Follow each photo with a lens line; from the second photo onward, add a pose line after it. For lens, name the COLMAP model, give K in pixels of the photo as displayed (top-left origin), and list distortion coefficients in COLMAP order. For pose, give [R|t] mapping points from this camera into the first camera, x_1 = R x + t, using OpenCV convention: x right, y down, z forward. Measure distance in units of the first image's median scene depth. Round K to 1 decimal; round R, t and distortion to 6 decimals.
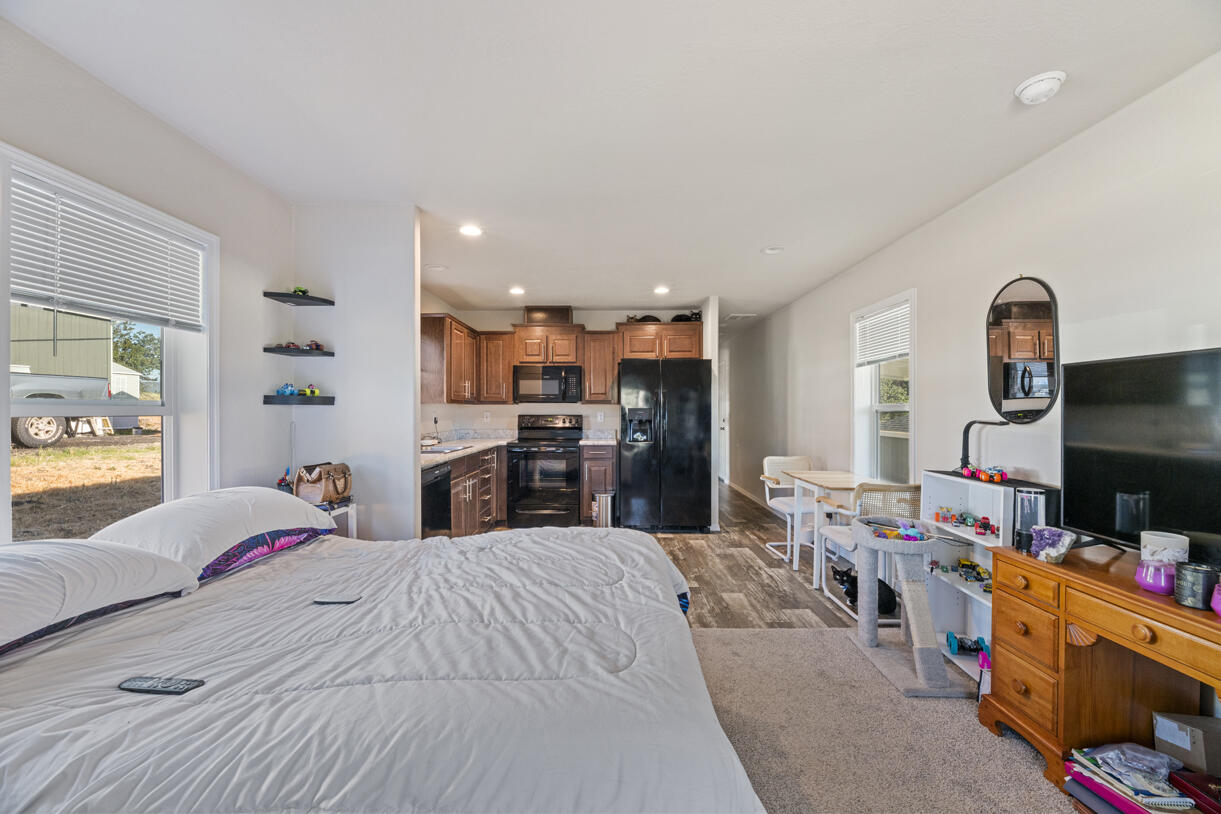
lens RADIAL K [[483.2, 0, 615.3], [0, 483.2, 416.4], [0, 0, 1]] dist [-0.020222, -0.000113]
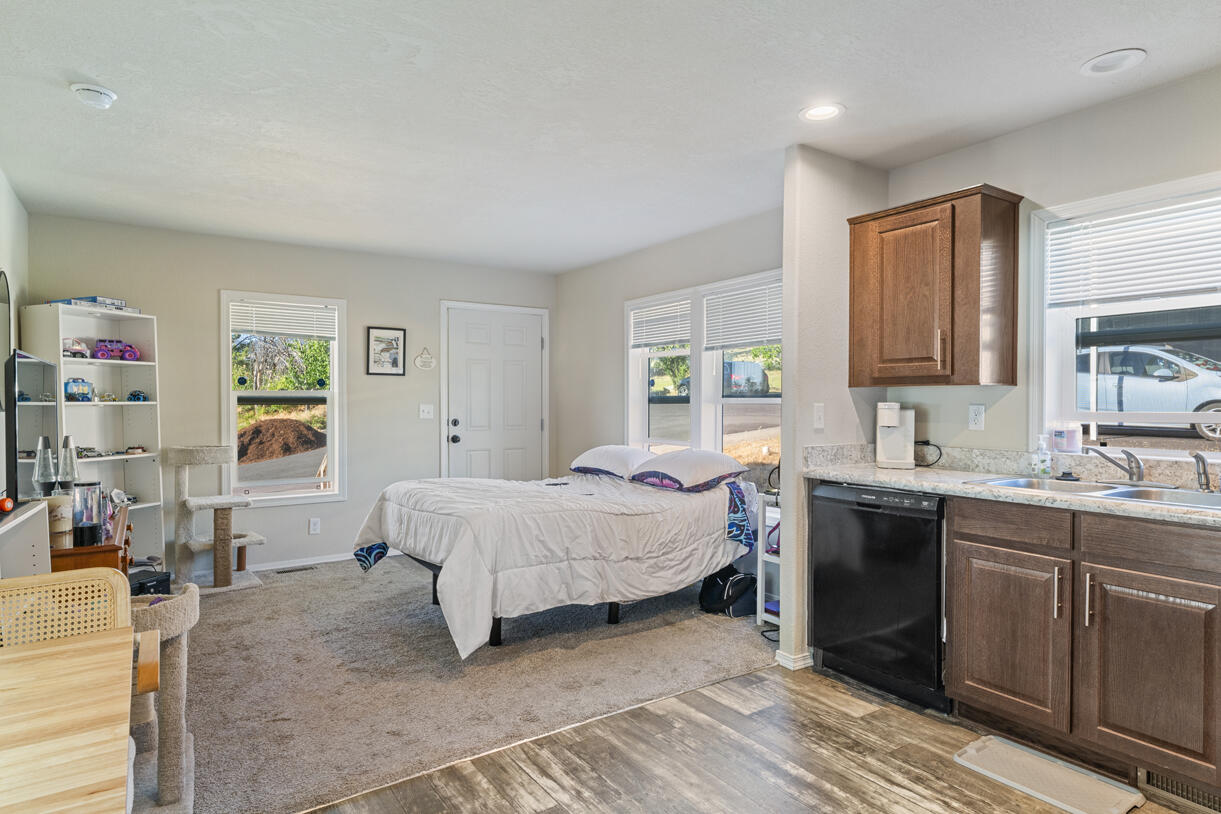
lens RADIAL K [[689.0, 0, 605.9], [0, 689.0, 408.8], [0, 0, 1]] dist [-0.000377, -0.000005]
pose [[-0.833701, 0.014417, -0.552028, 0.465835], [0.002175, 0.999737, 0.022826, -0.025180], [0.552212, 0.017829, -0.833513, 1.715883]]
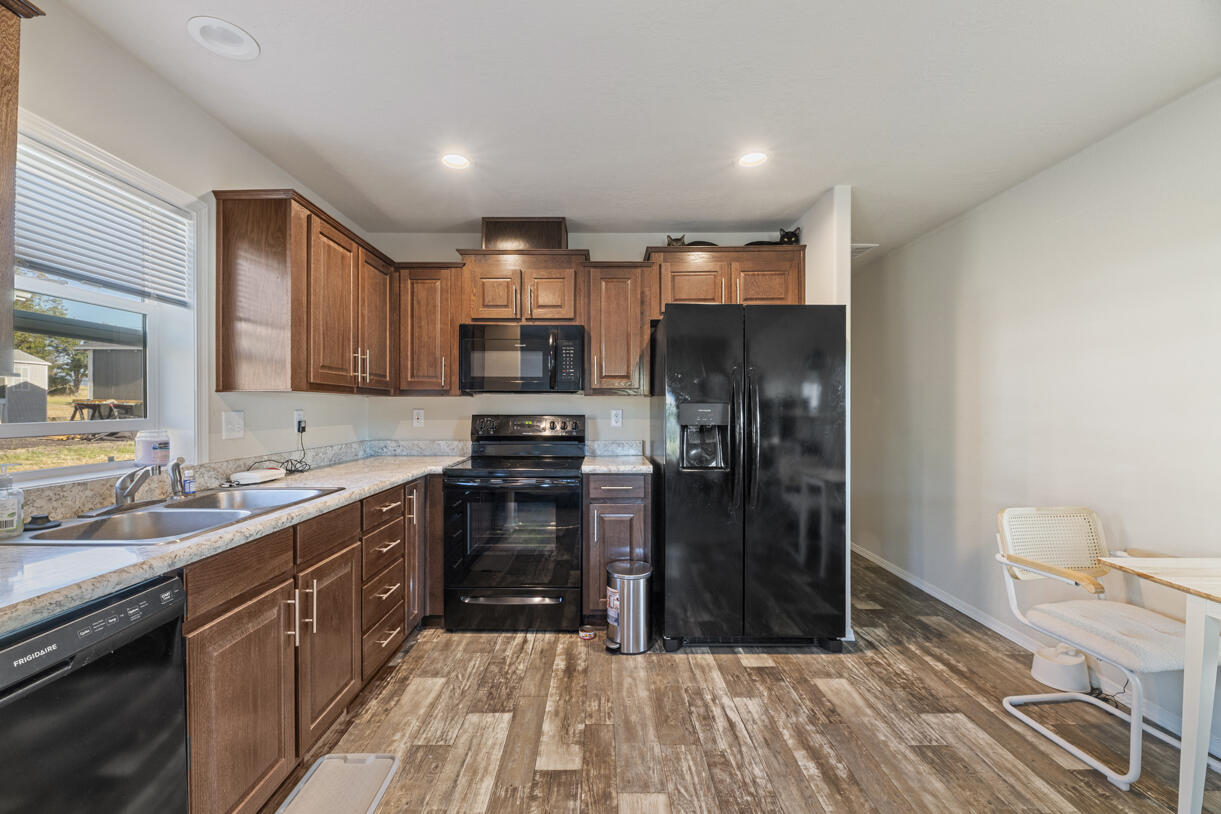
lens RADIAL K [[483.2, 0, 598.5], [0, 483.2, 414.3], [0, 0, 1]] dist [-0.020222, -0.000113]
pose [[0.999838, 0.000506, -0.017990, -0.044482], [-0.000459, 0.999996, 0.002638, -0.005308], [0.017991, -0.002630, 0.999835, 0.454173]]
